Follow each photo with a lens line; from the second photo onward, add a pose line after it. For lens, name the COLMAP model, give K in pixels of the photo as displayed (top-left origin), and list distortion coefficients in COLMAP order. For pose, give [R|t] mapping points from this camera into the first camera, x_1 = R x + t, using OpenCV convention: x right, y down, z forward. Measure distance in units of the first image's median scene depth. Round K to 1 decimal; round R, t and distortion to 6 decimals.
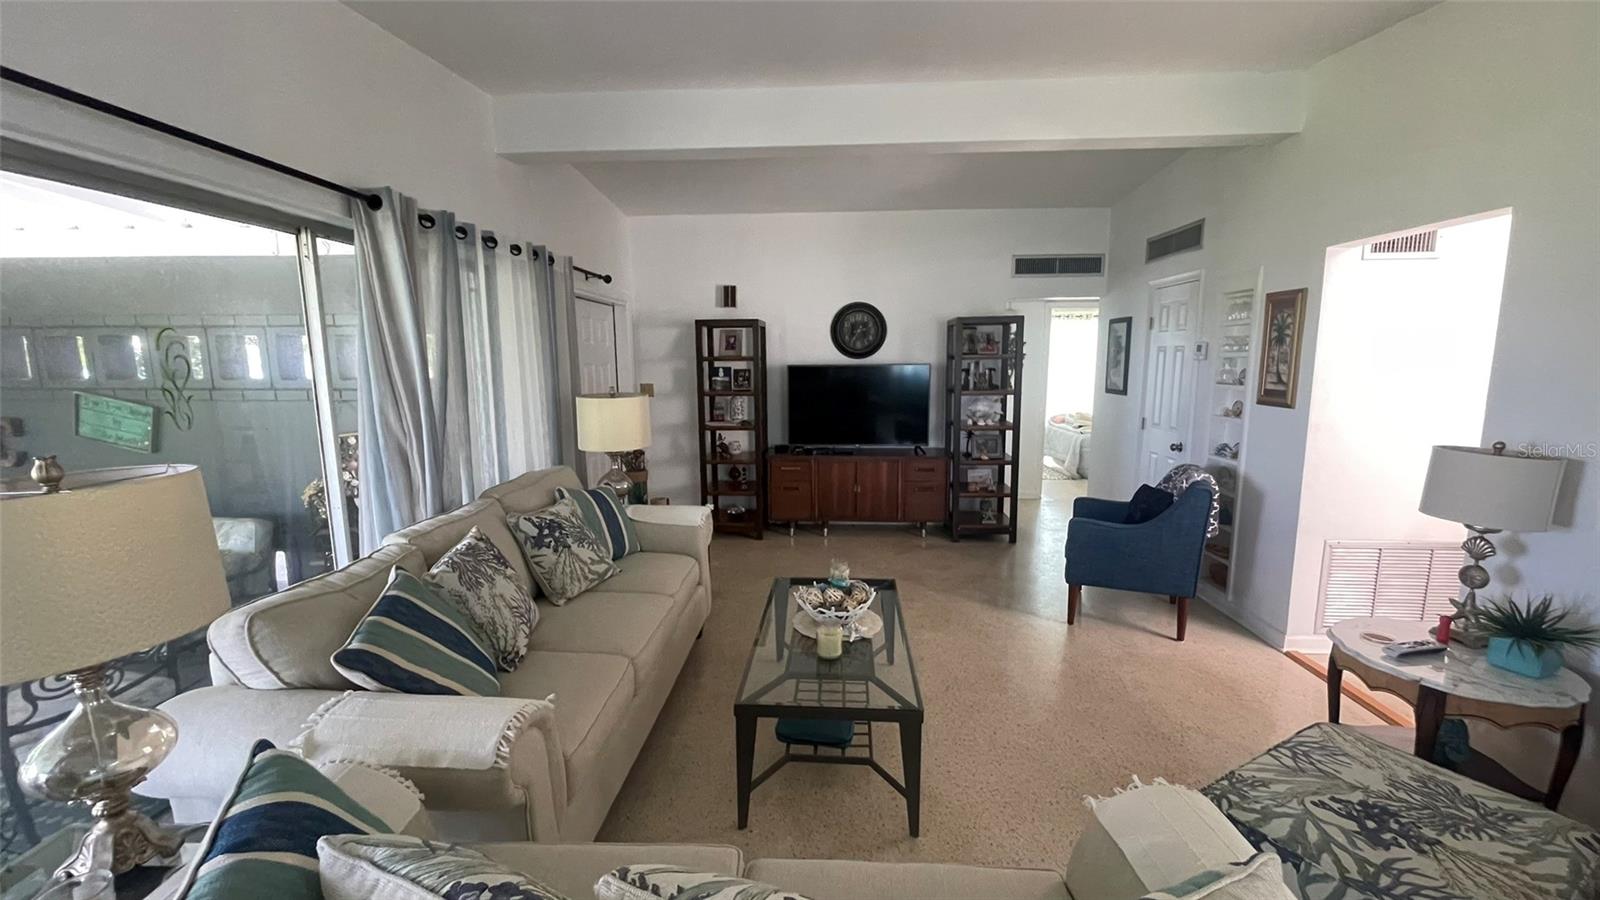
lens RADIAL K [[645.8, 0, 798.7], [0, 645.8, 454.2], [0, 0, 1]] dist [-0.000959, 0.000149]
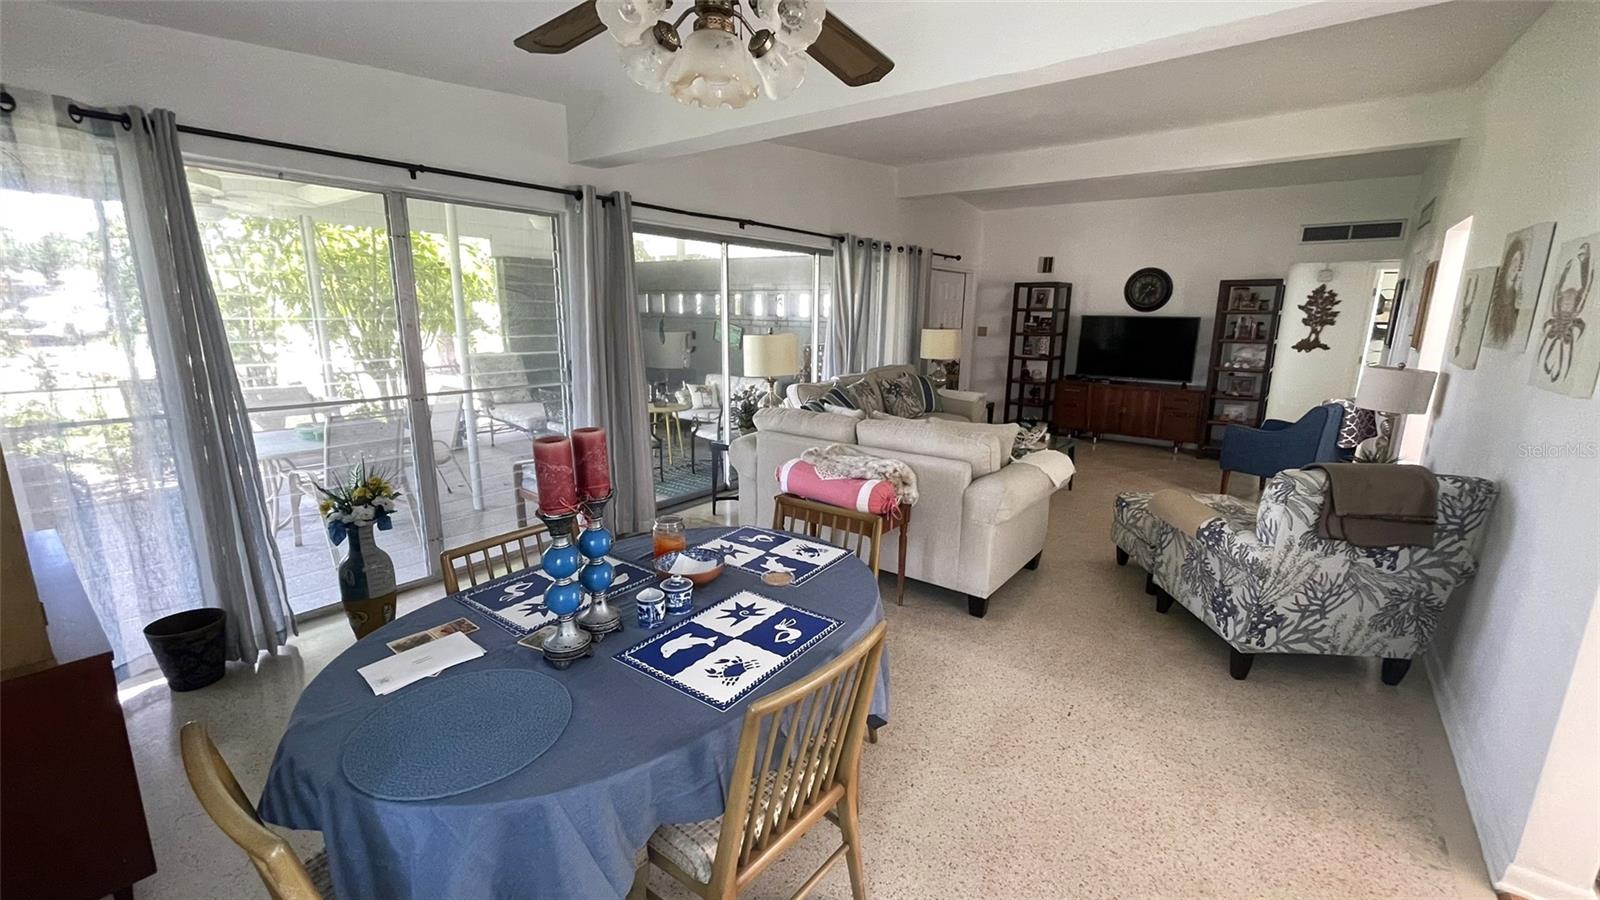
lens RADIAL K [[645.8, 0, 801.6], [0, 645.8, 457.1], [0, 0, 1]] dist [-0.000959, 0.000149]
pose [[0.827058, 0.141296, -0.544069, 0.302053], [-0.101461, 0.989520, 0.102746, 0.086191], [0.552884, -0.029775, 0.832726, -0.523357]]
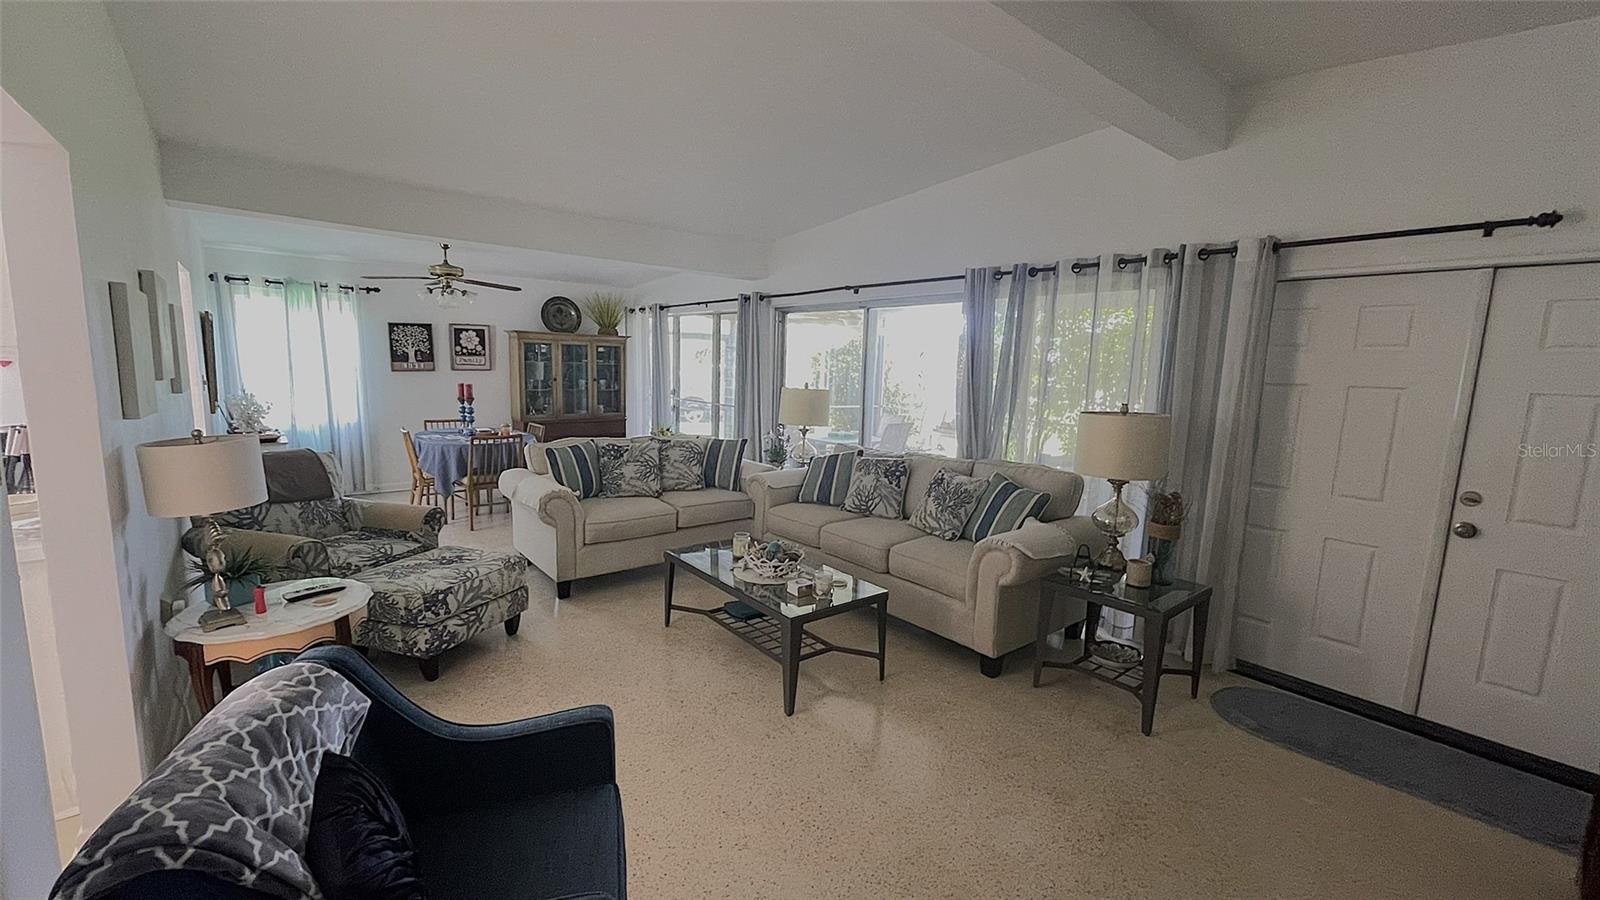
lens RADIAL K [[645.8, 0, 802.4], [0, 645.8, 450.5], [0, 0, 1]] dist [-0.000959, 0.000149]
pose [[-0.738853, 0.084053, -0.668605, 0.430045], [-0.125670, 0.957598, 0.259256, -0.150347], [0.662045, 0.275576, -0.696961, 0.952425]]
